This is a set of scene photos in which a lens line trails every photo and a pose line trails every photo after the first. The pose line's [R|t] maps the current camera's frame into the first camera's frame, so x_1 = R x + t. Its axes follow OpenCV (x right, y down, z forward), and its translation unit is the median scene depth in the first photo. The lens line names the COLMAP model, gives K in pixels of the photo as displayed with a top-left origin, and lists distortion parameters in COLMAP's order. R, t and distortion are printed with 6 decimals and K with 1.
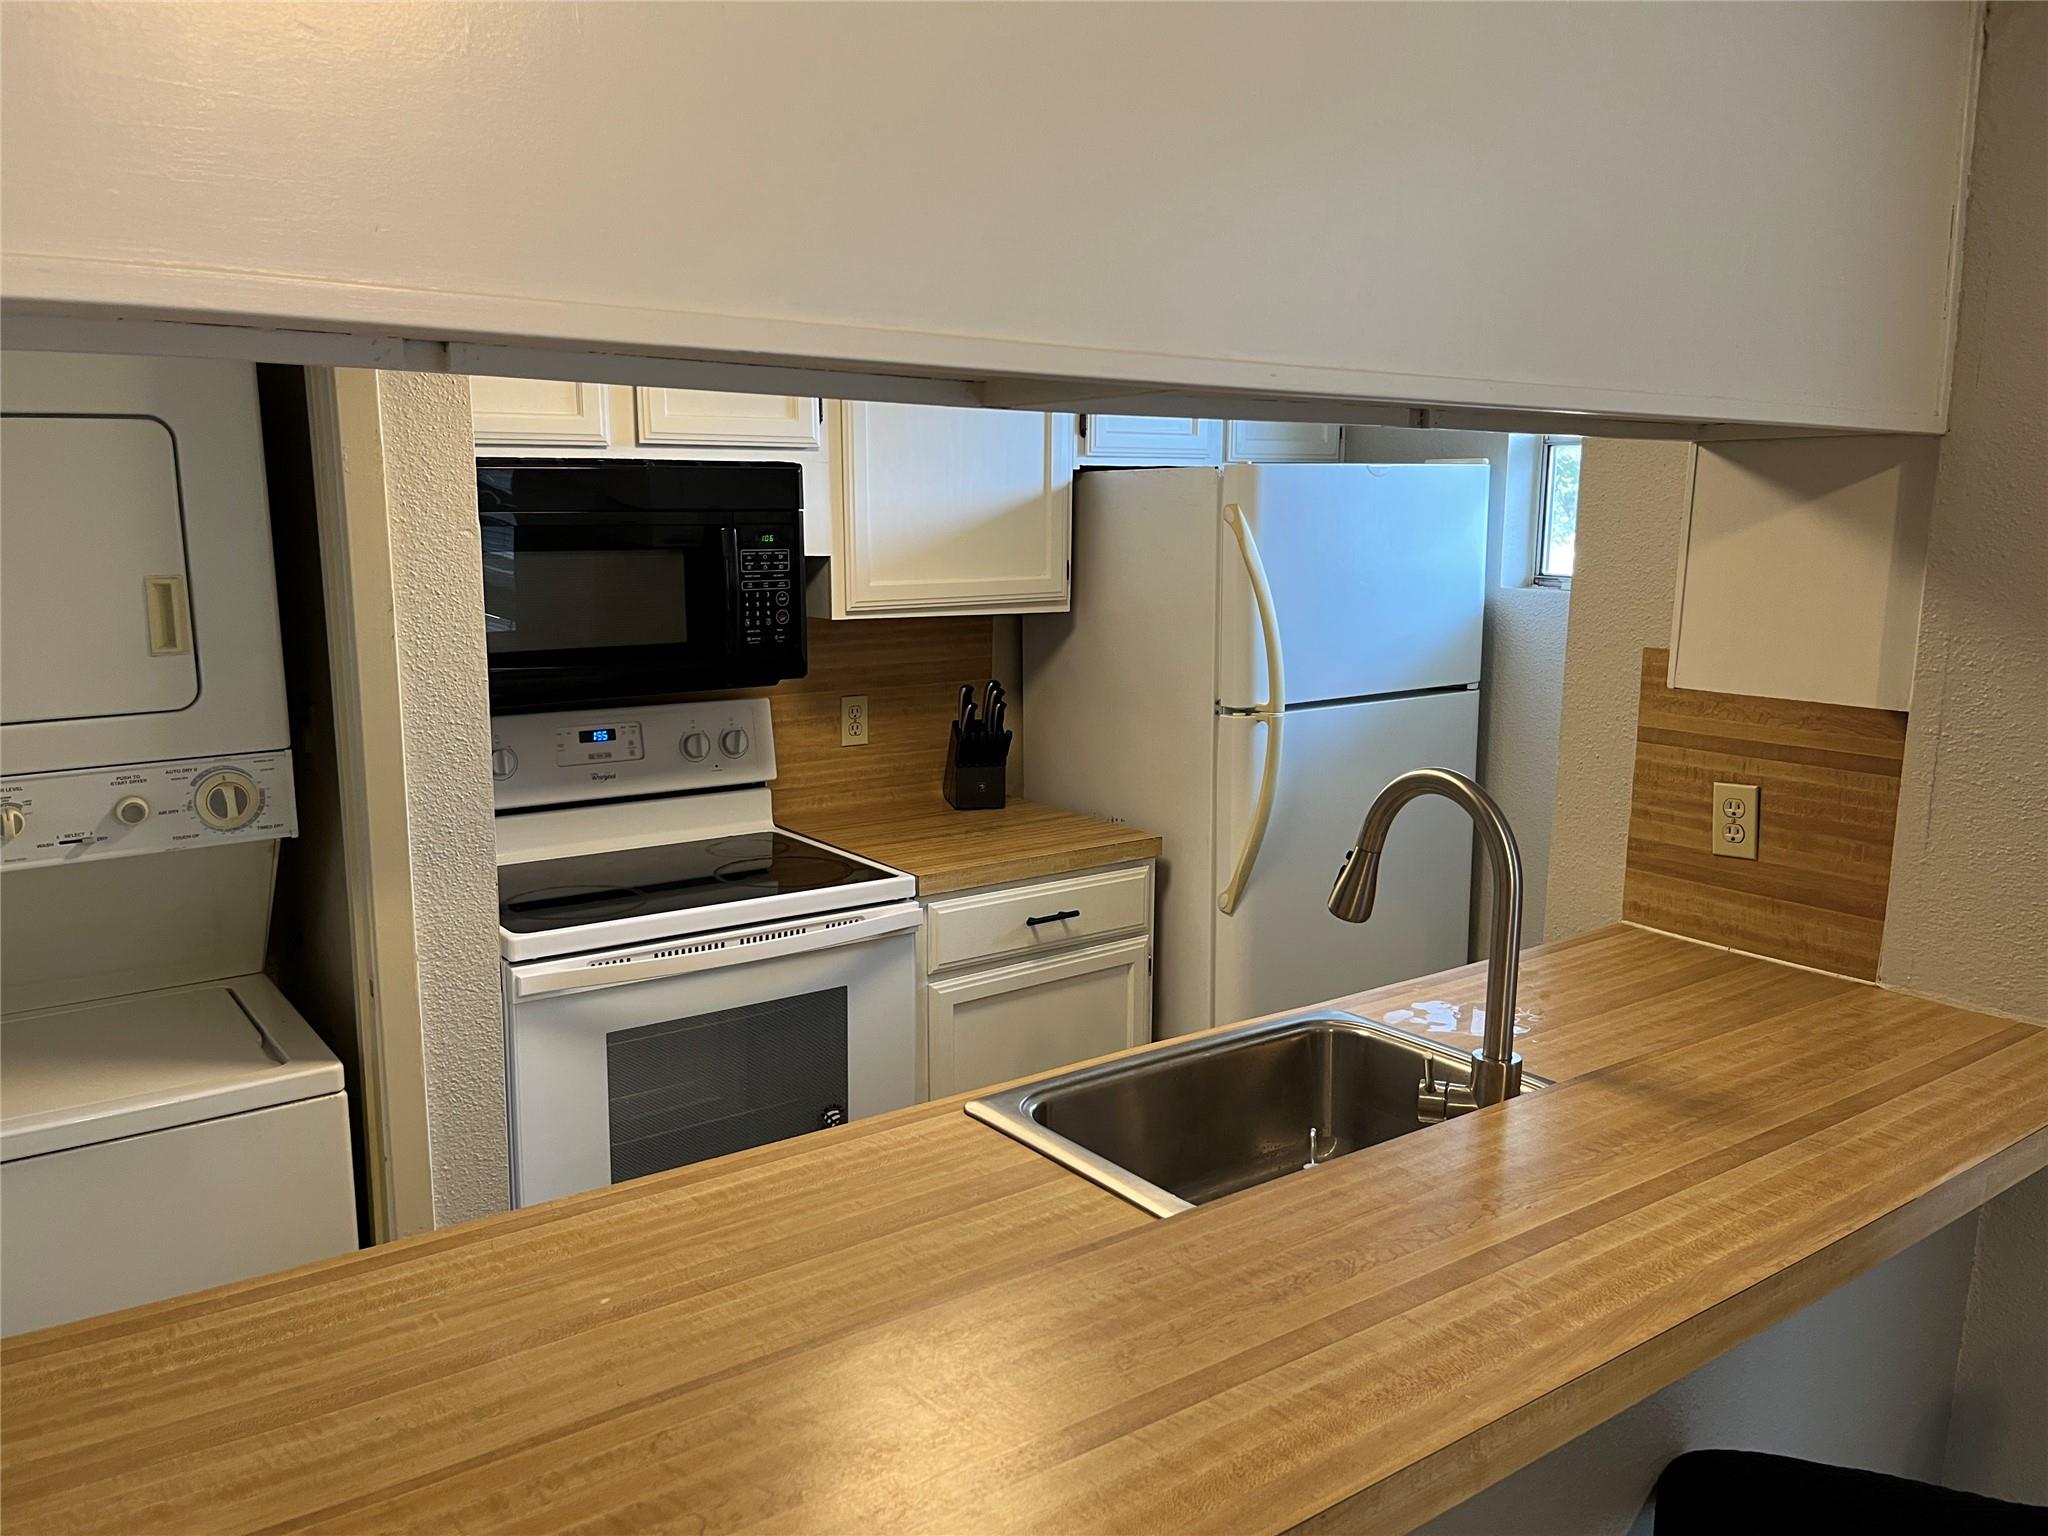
lens RADIAL K [[1566.6, 0, 1021.1], [0, 1566.6, 788.6], [0, 0, 1]] dist [0.064647, -0.100558]
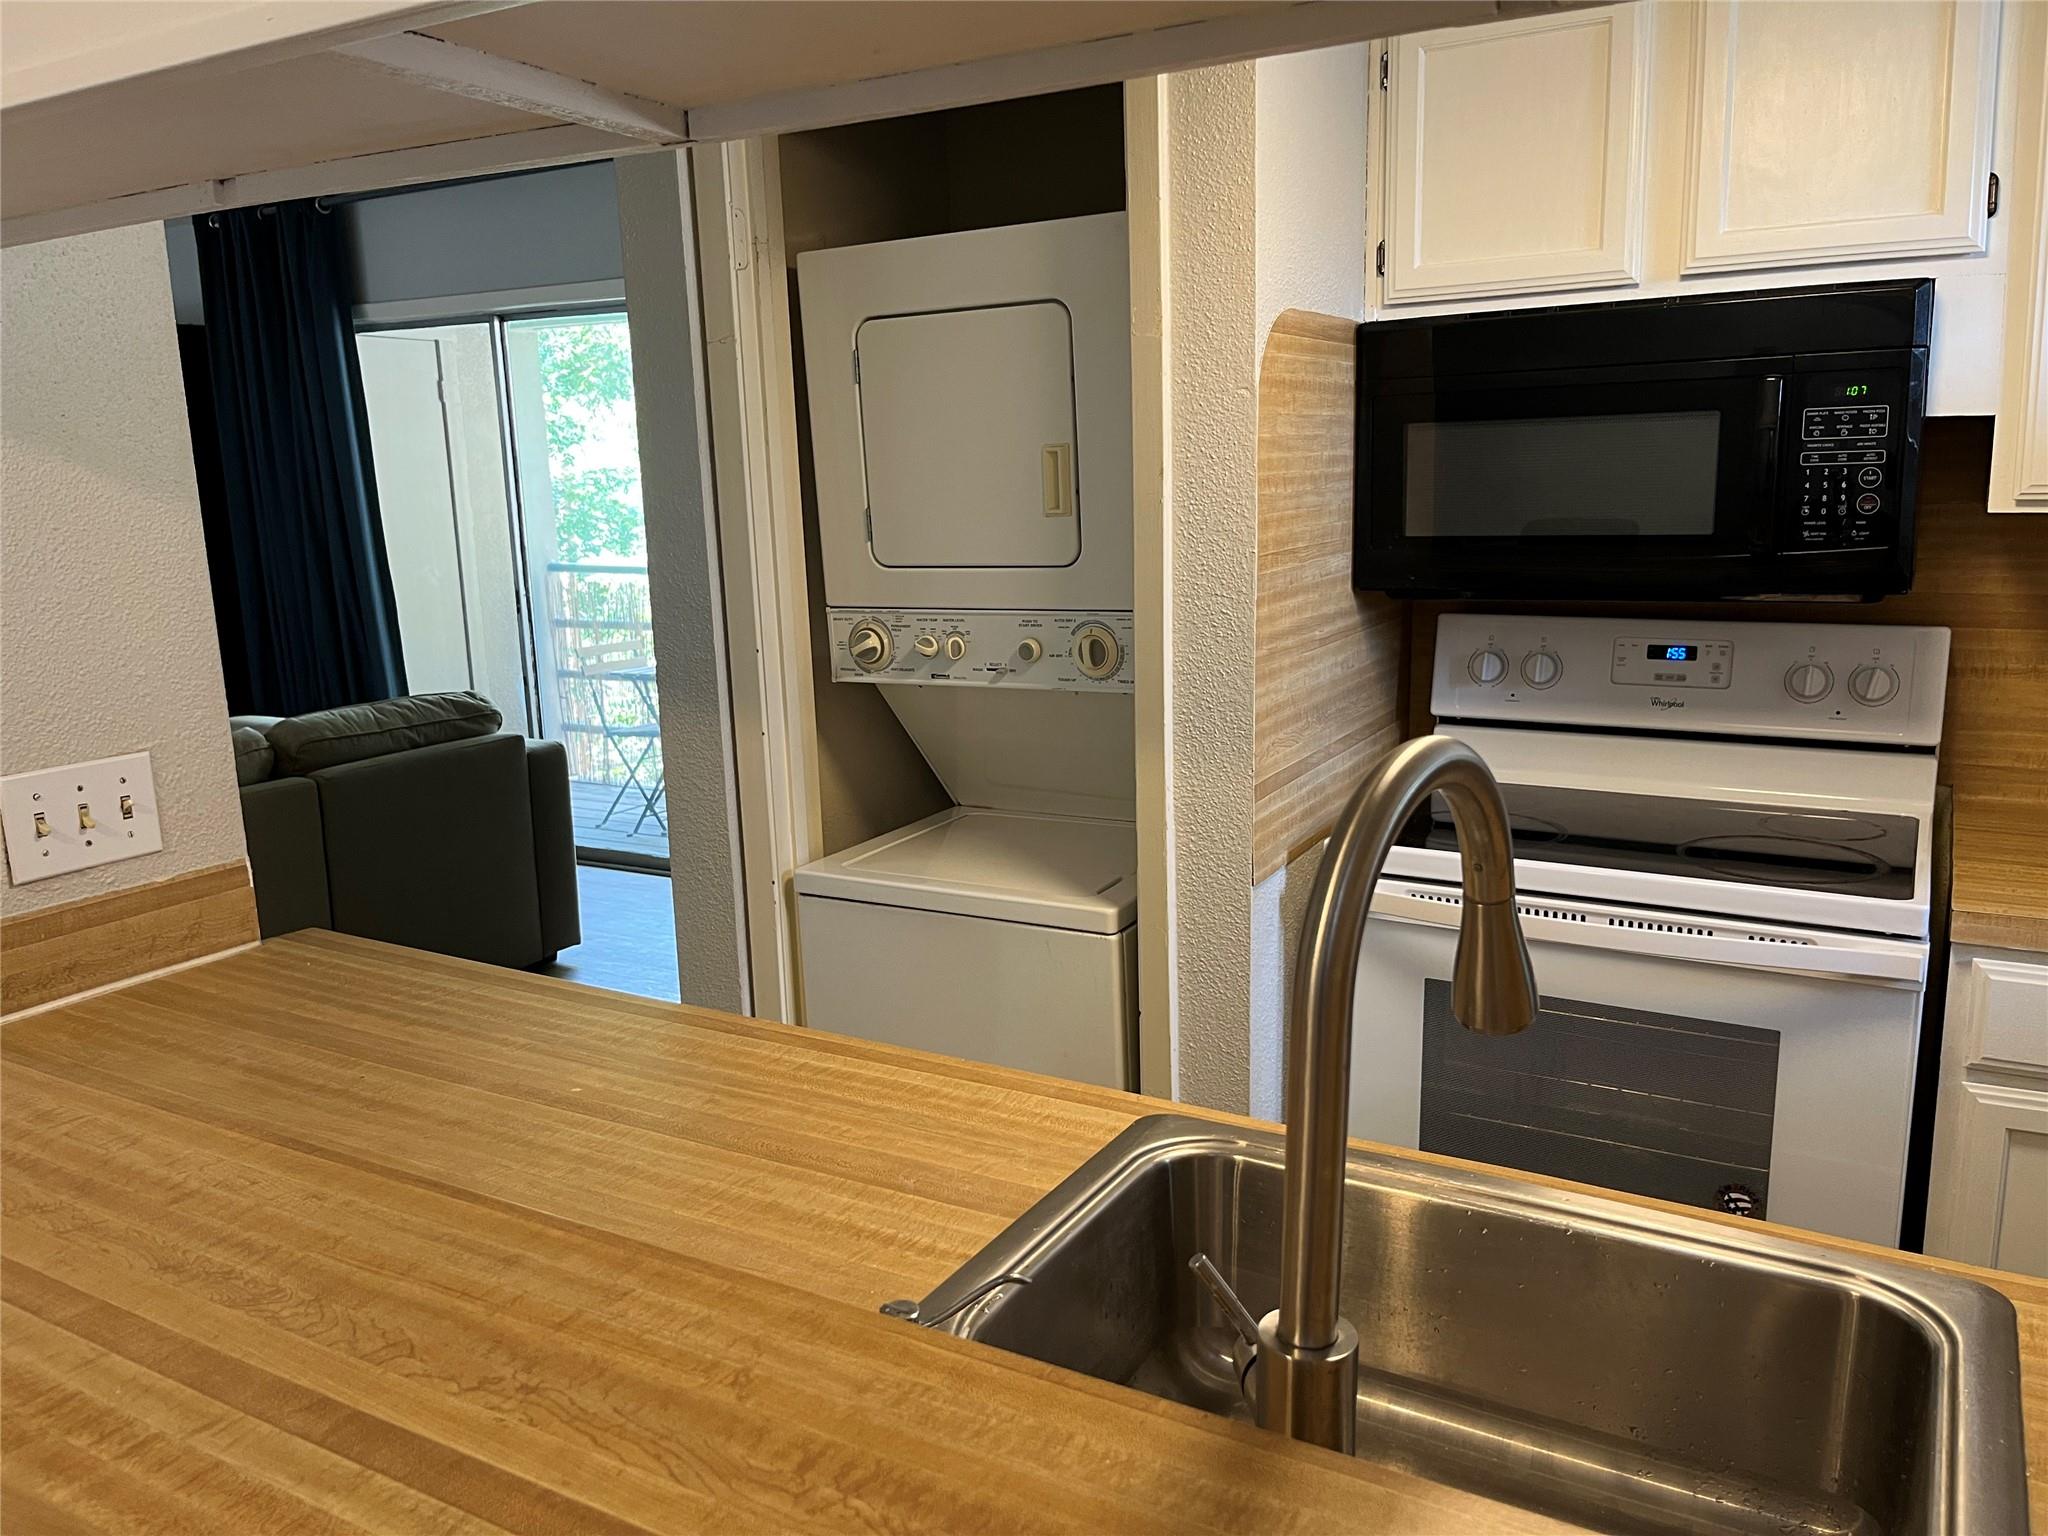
lens RADIAL K [[1566.6, 0, 1021.1], [0, 1566.6, 788.6], [0, 0, 1]] dist [0.064647, -0.100558]
pose [[0.399611, 0.171361, -0.900526, 0.365329], [-0.137543, 0.982460, 0.125917, -0.022461], [0.906307, 0.073543, 0.416171, 0.386015]]
